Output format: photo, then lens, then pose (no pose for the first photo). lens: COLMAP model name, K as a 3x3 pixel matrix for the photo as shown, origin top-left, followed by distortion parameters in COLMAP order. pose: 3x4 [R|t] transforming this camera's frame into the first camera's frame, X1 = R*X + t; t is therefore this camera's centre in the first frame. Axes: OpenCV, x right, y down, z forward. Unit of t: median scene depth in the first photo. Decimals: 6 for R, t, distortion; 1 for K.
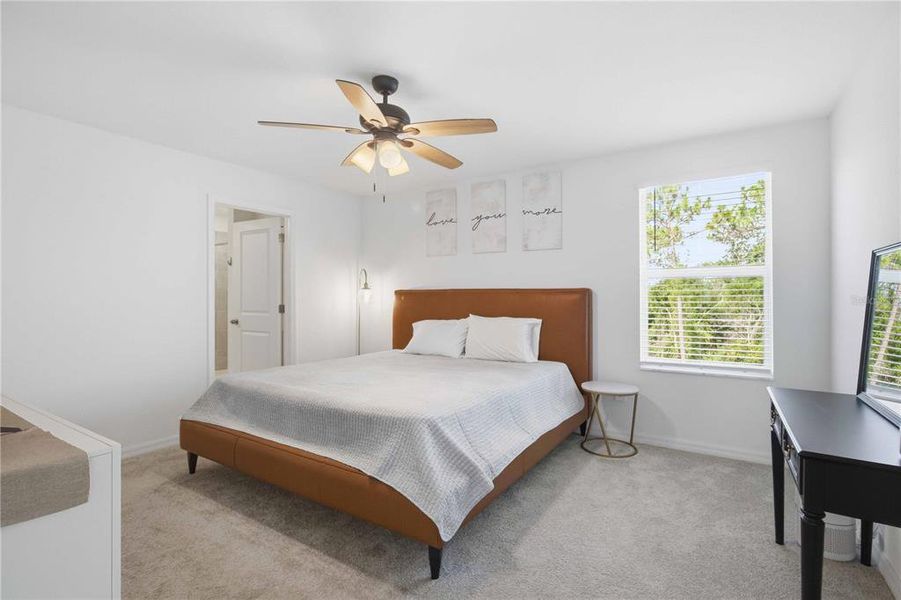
lens RADIAL K [[428.3, 0, 456.4], [0, 428.3, 297.6], [0, 0, 1]] dist [-0.018164, 0.000374]
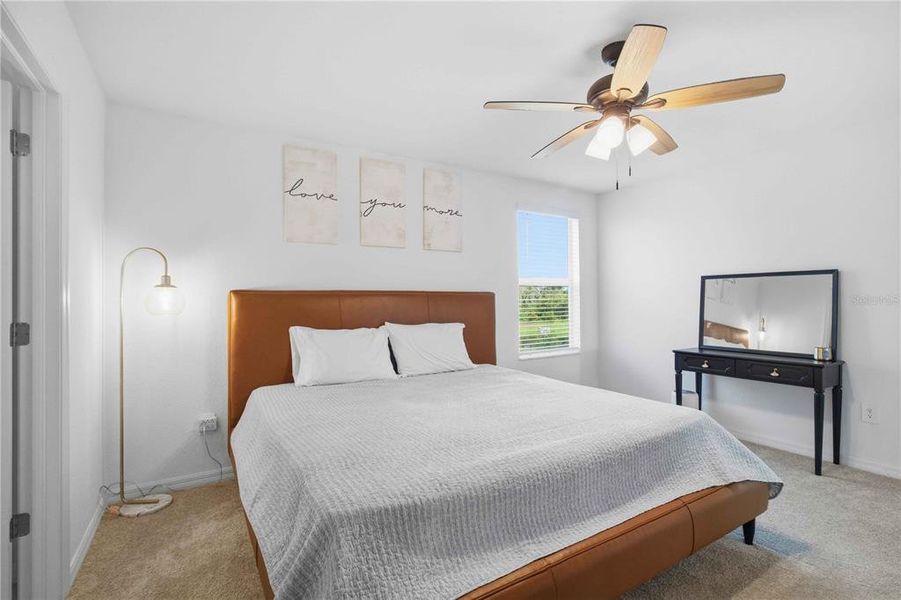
lens RADIAL K [[428.3, 0, 456.2], [0, 428.3, 301.0], [0, 0, 1]] dist [-0.018164, 0.000374]
pose [[0.438356, -0.002821, 0.898797, -0.626115], [0.009249, 0.999956, -0.001373, 0.001483], [-0.898754, 0.008915, 0.438363, 0.533975]]
